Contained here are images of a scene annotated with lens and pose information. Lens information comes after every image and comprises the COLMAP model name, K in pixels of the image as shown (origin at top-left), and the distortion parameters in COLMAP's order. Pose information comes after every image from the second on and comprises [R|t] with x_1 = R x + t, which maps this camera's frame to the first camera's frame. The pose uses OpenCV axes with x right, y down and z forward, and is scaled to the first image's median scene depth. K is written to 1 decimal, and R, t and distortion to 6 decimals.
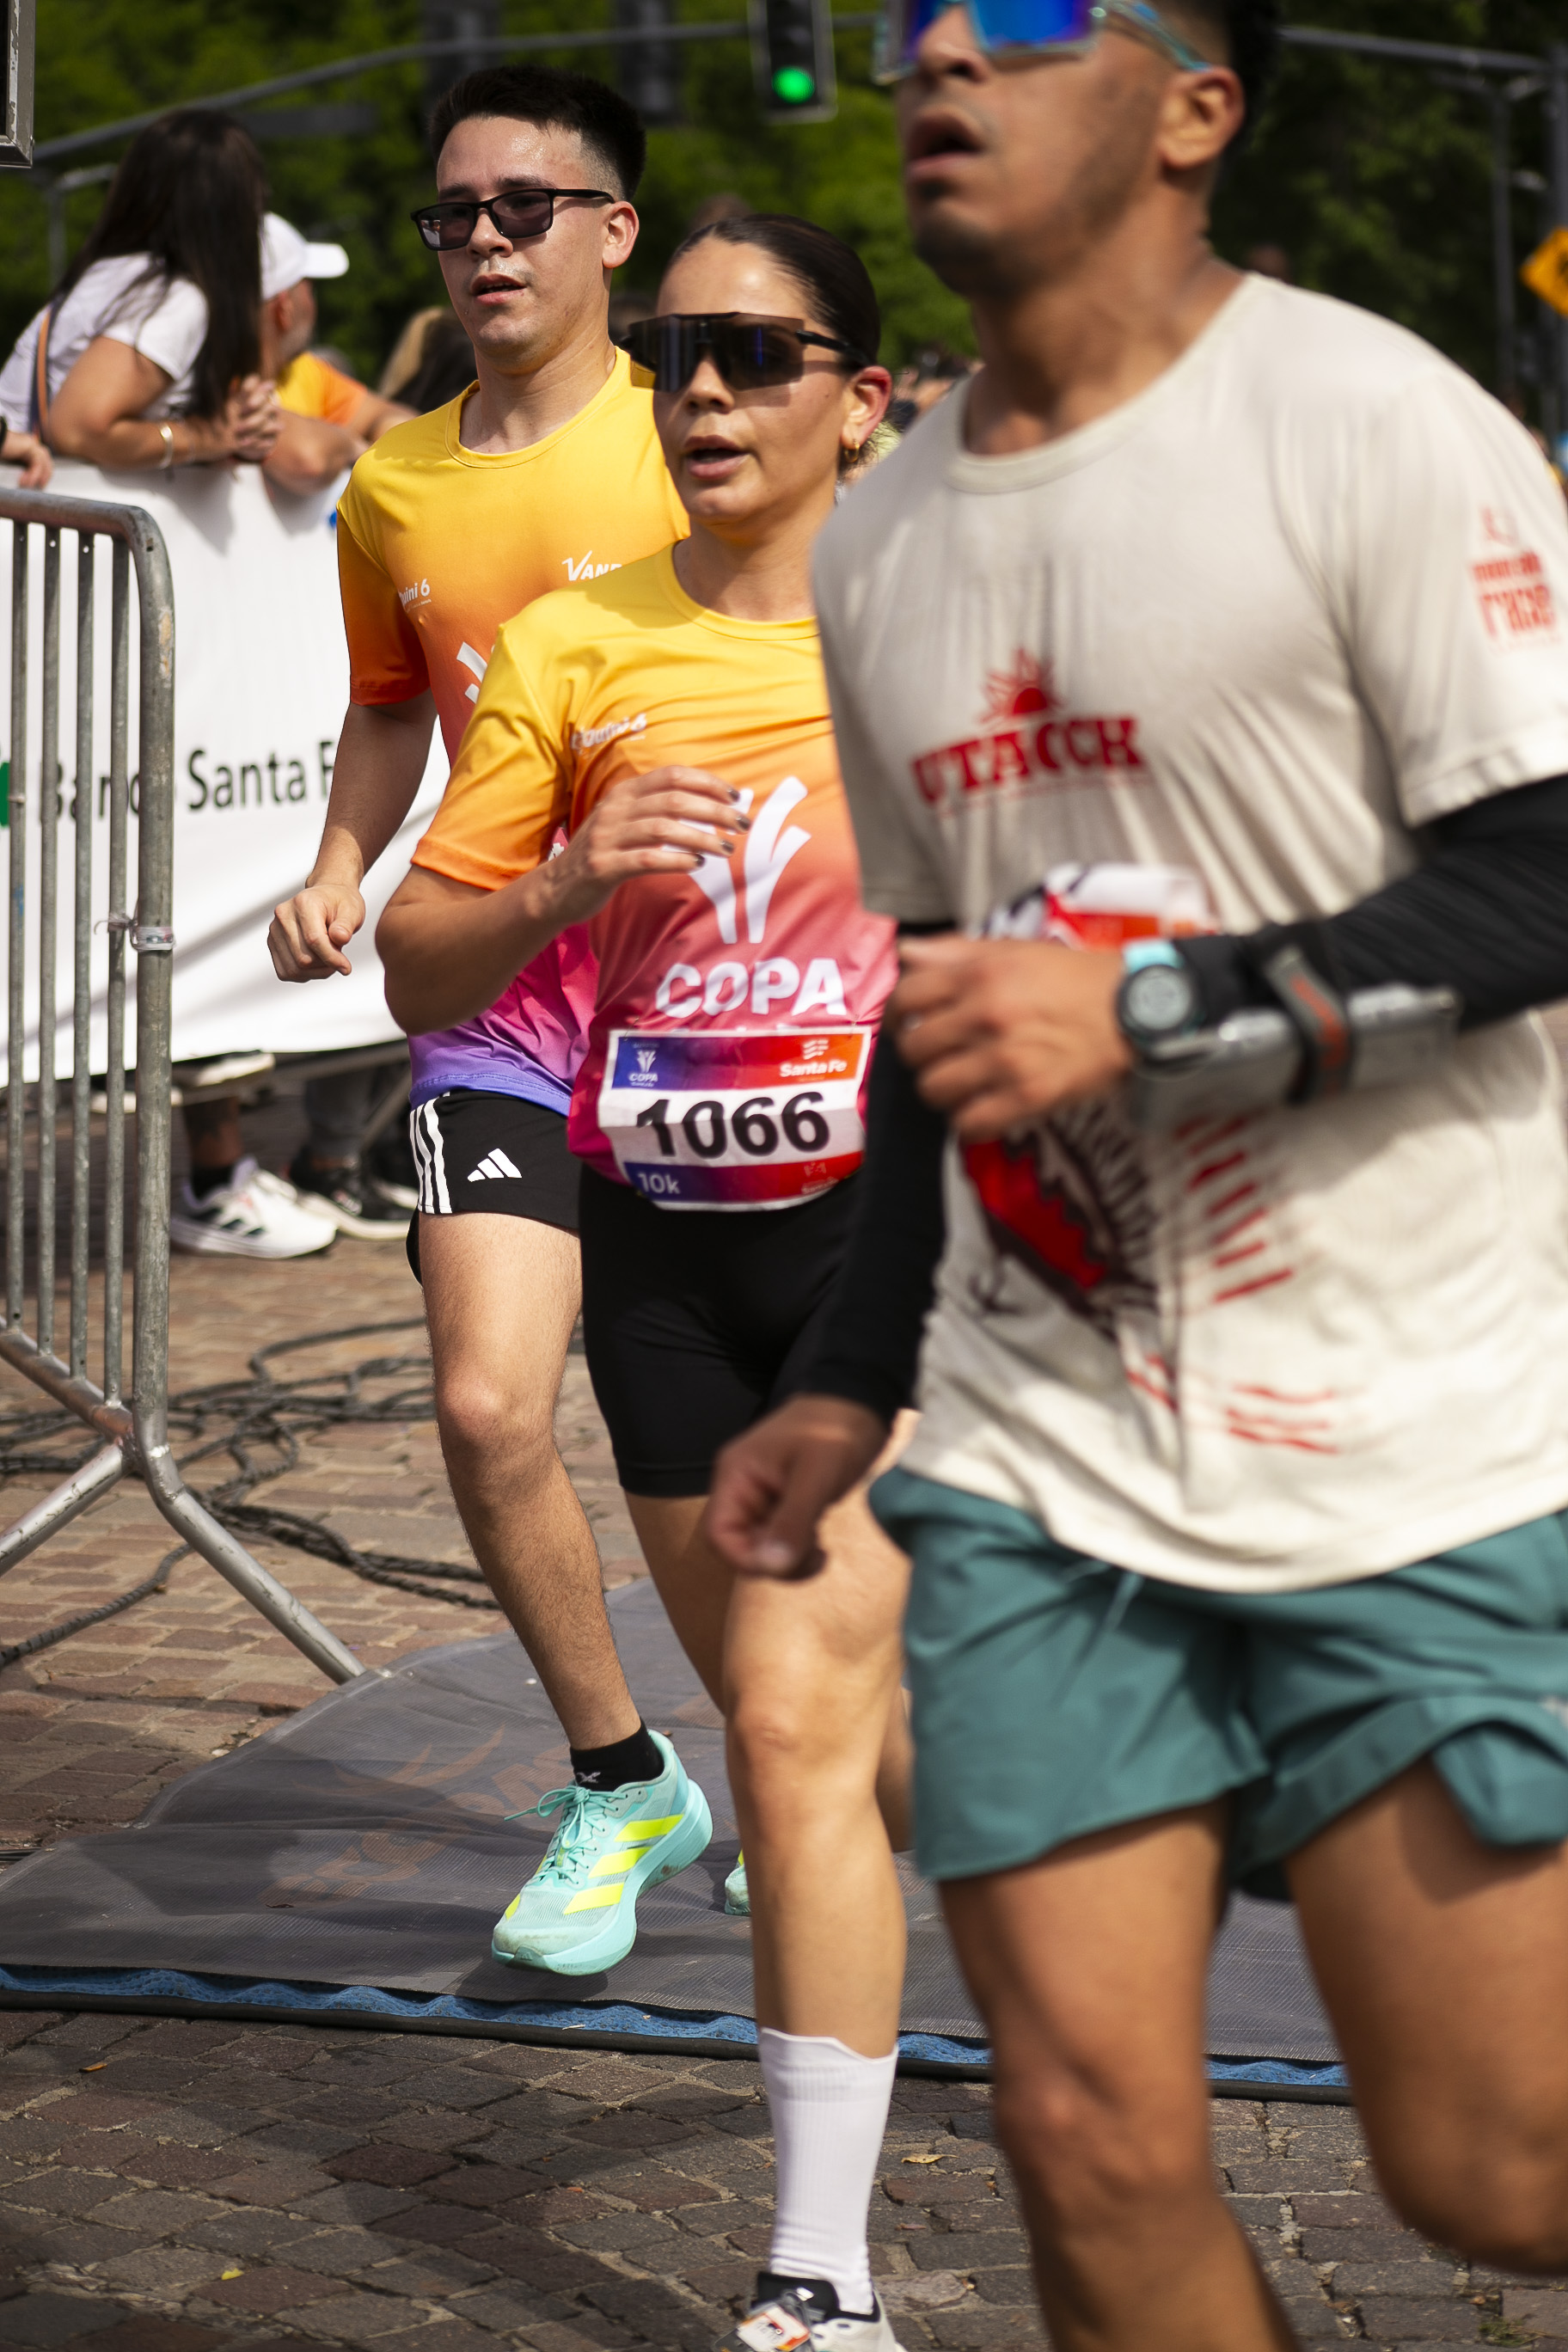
lens RADIAL K [[6246.2, 0, 784.2], [0, 6246.2, 1236.2], [0, 0, 1]] dist [0.178592, 0.601615]
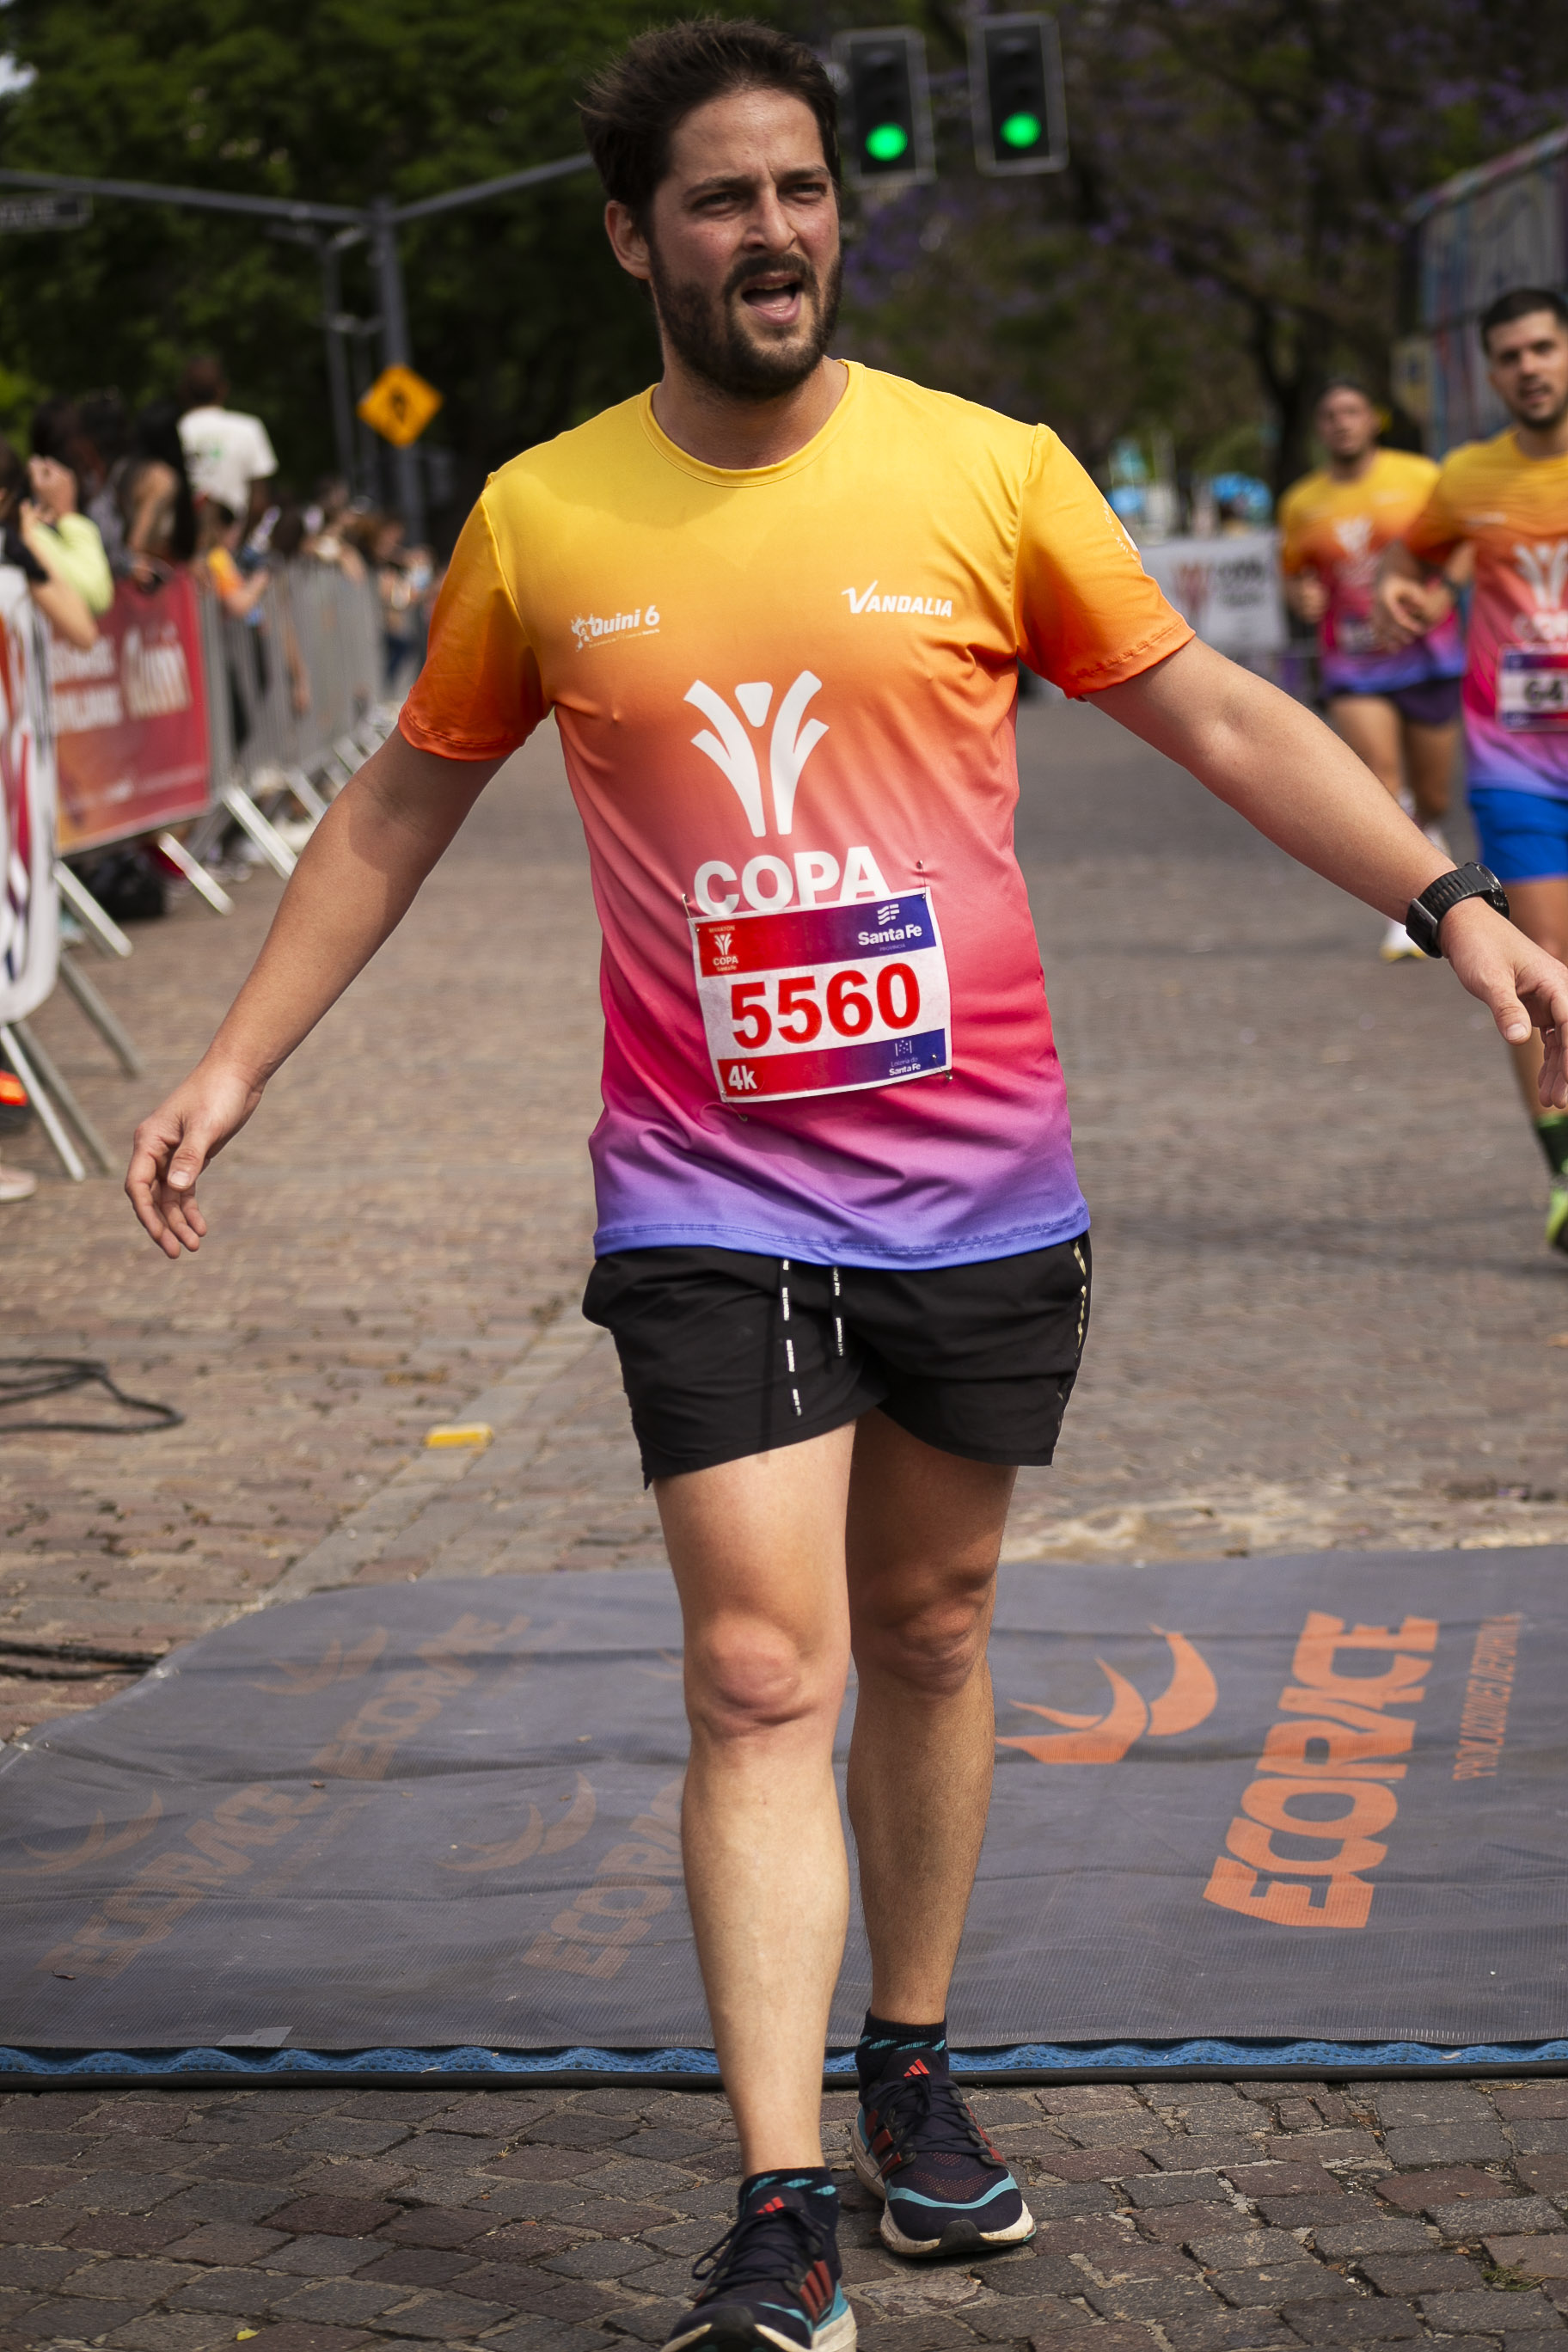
lens RADIAL K [[5822.5, 0, 784.9], [0, 5822.5, 1183.2], [0, 0, 1]] dist [0.017228, 0.981061]
pose [[0.979216, -0.050579, 0.196410, -0.162458], [0.054617, 0.998392, -0.015192, -0.001297], [-0.195326, 0.025604, 0.980404, 0.048822]]
